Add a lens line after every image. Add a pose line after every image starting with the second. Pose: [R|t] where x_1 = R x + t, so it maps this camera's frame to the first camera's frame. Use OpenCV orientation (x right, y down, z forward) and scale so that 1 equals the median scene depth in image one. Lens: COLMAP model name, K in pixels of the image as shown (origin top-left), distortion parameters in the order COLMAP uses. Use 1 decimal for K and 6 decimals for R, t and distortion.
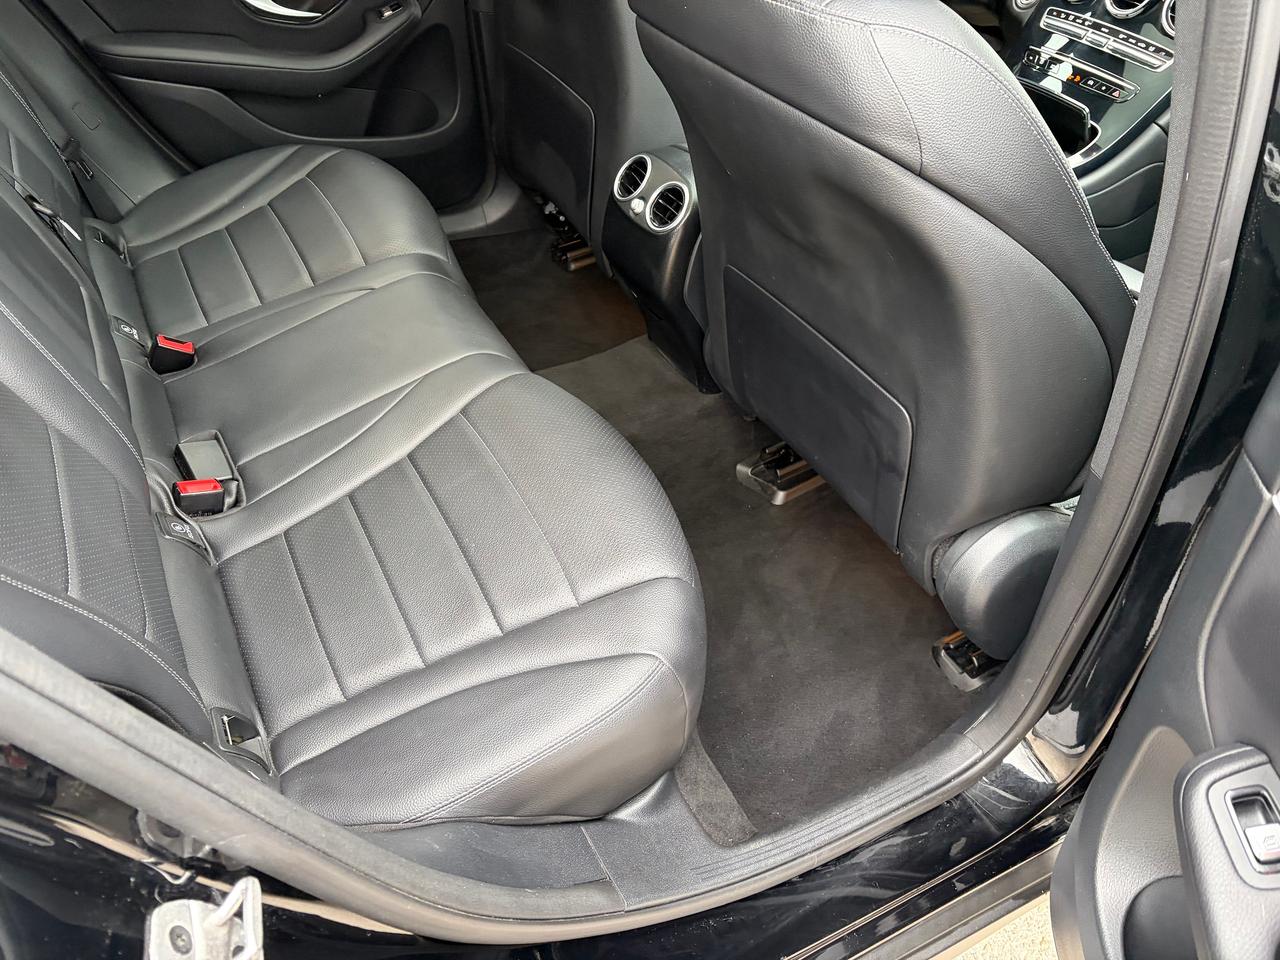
lens RADIAL K [[968.0, 0, 633.9], [0, 968.0, 484.1], [0, 0, 1]] dist [0.045934, -0.049694]
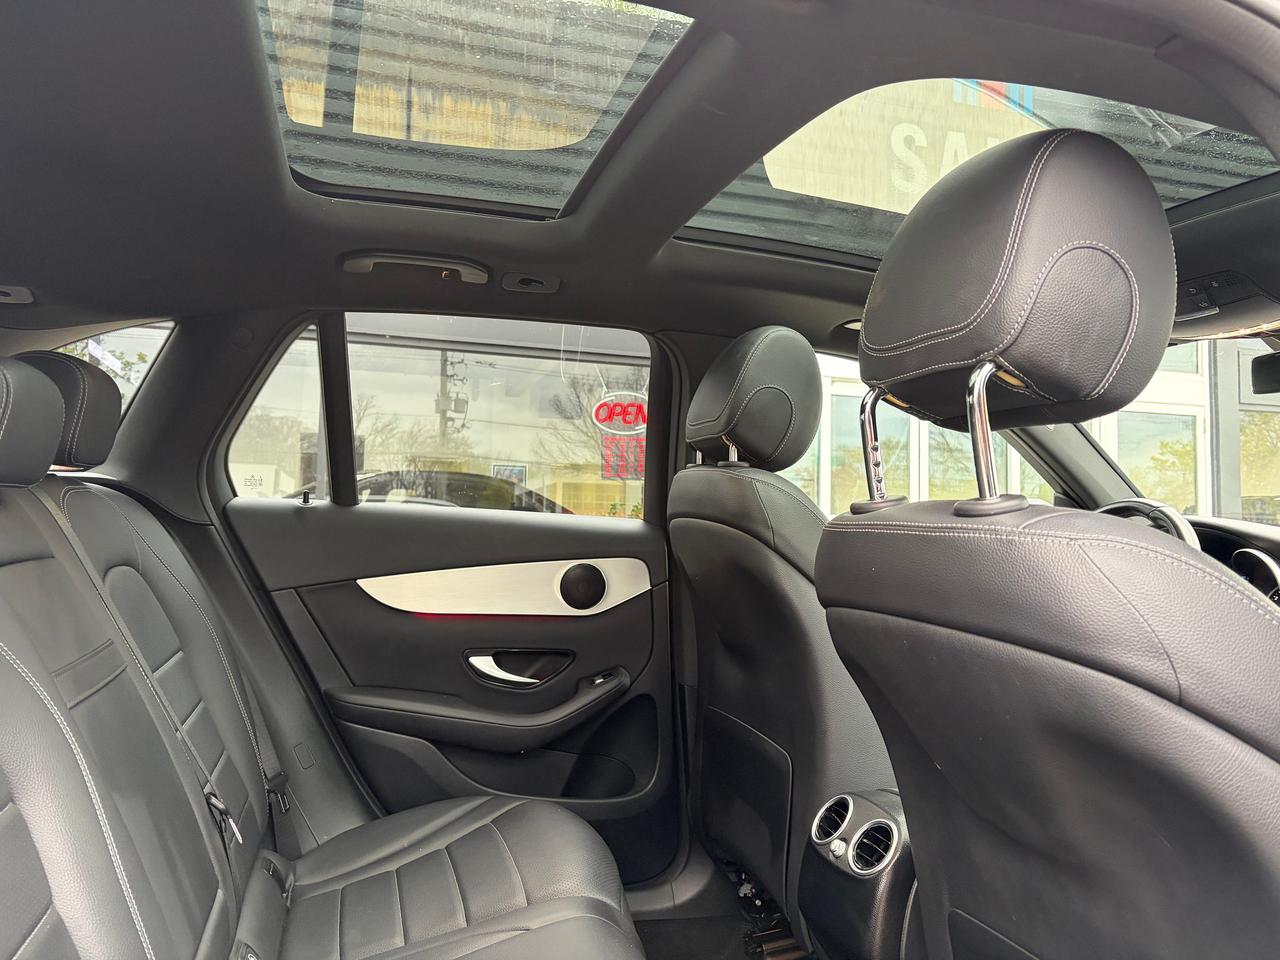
lens RADIAL K [[968.0, 0, 652.9], [0, 968.0, 479.9], [0, 0, 1]] dist [0.045934, -0.049694]
pose [[0.981984, -0.023598, -0.187482, 0.012164], [-0.109279, 0.738508, -0.665330, 0.070325], [0.154158, 0.673832, 0.722624, 0.123312]]
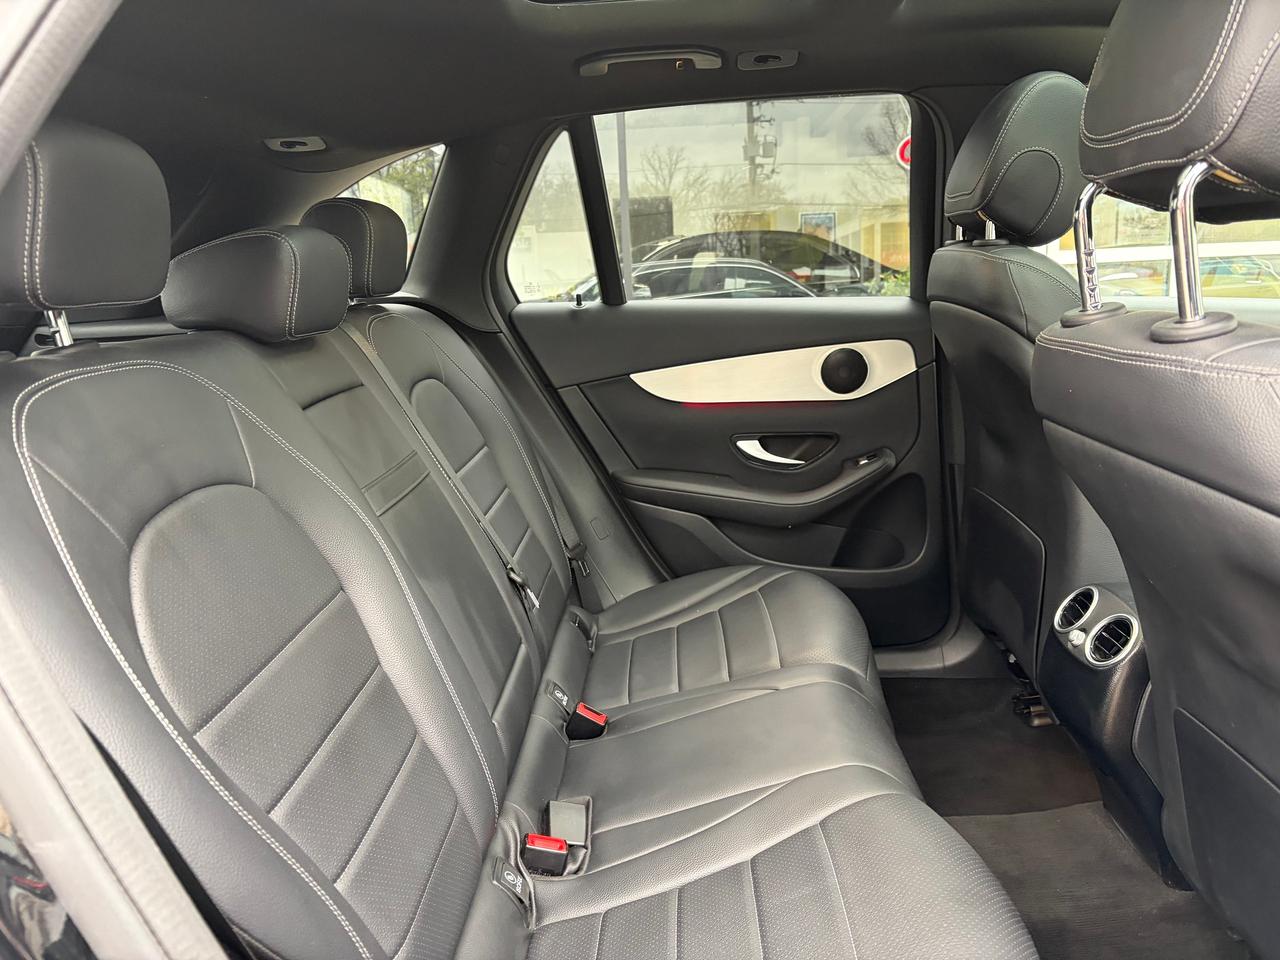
lens RADIAL K [[968.0, 0, 654.0], [0, 968.0, 491.5], [0, 0, 1]] dist [0.045934, -0.049694]
pose [[0.870383, 0.030293, -0.491443, 0.100979], [-0.249901, 0.887174, -0.387907, 0.034634], [0.424245, 0.460439, 0.779751, 0.090725]]
